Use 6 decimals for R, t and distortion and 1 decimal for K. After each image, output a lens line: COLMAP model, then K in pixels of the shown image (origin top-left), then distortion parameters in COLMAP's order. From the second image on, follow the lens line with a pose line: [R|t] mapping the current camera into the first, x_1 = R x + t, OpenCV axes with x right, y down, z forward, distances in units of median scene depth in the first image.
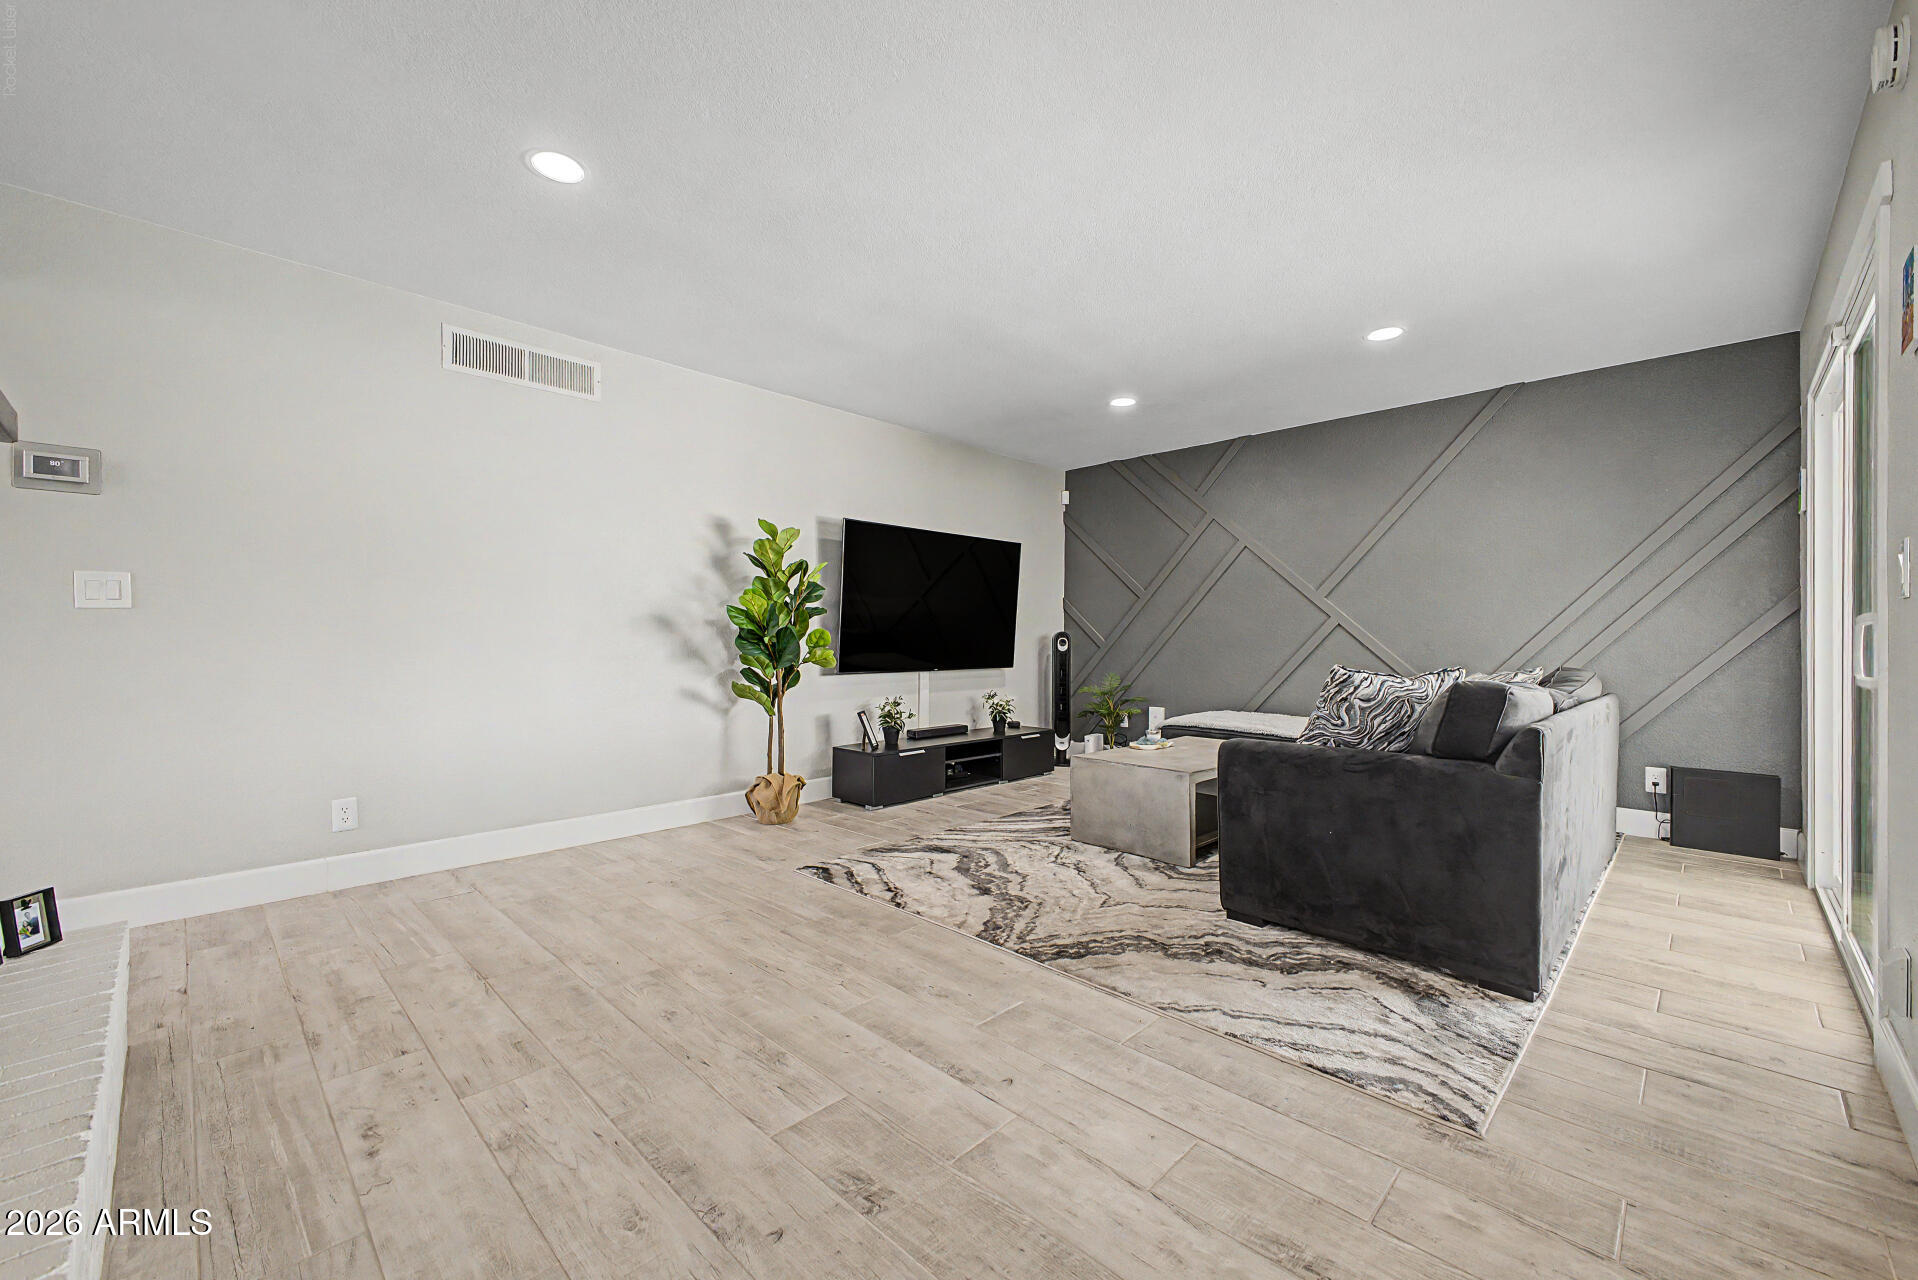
lens RADIAL K [[756.4, 0, 949.9], [0, 756.4, 632.8], [0, 0, 1]] dist [0.018256, -0.004131]
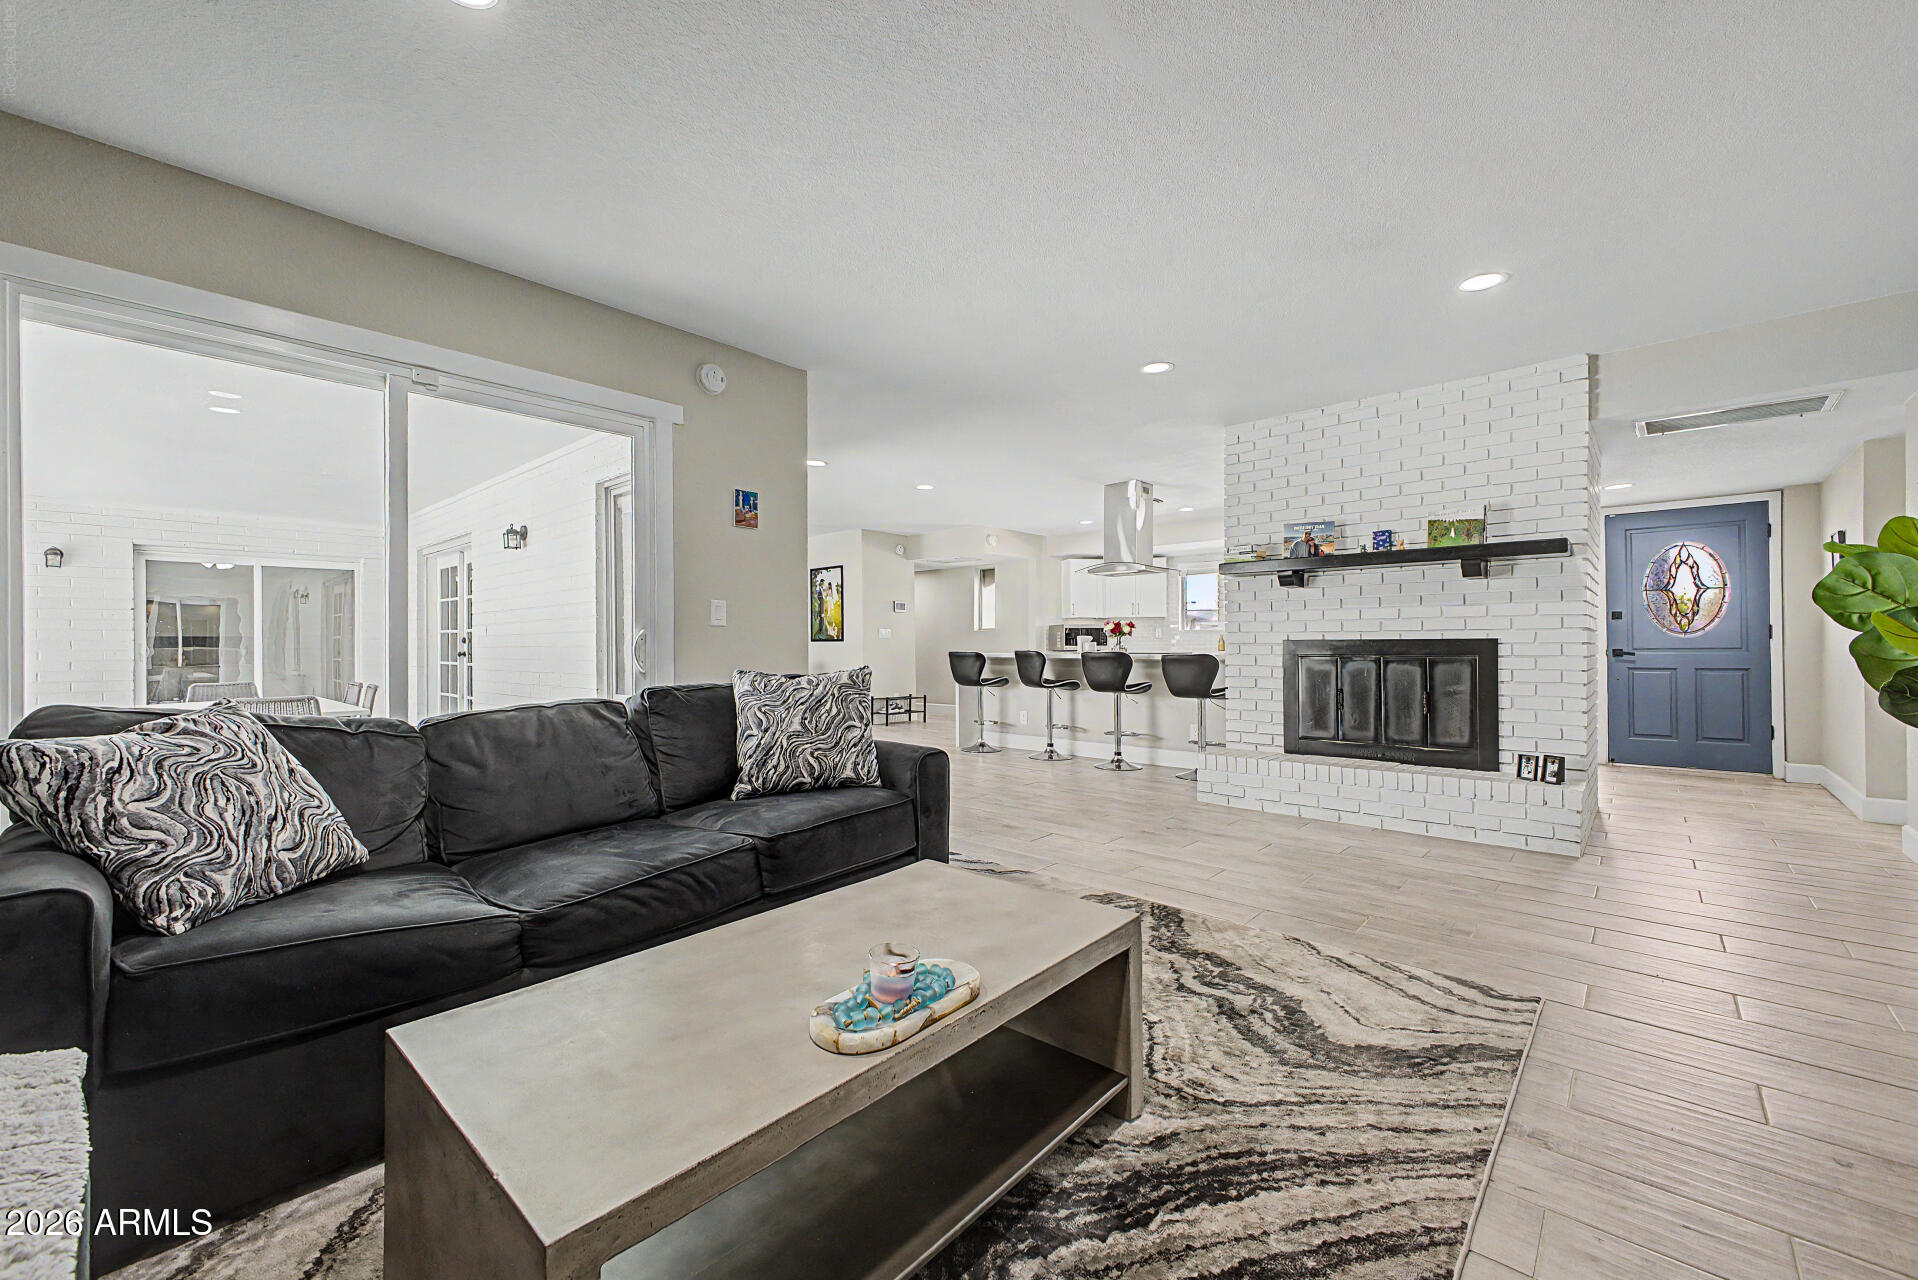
lens RADIAL K [[756.4, 0, 942.5], [0, 756.4, 645.9], [0, 0, 1]] dist [0.018256, -0.004131]
pose [[-0.999431, 0.004184, -0.033478, 0.288305], [0.004418, 0.999966, -0.006923, 0.013218], [0.033448, -0.007067, -0.999415, 1.443765]]
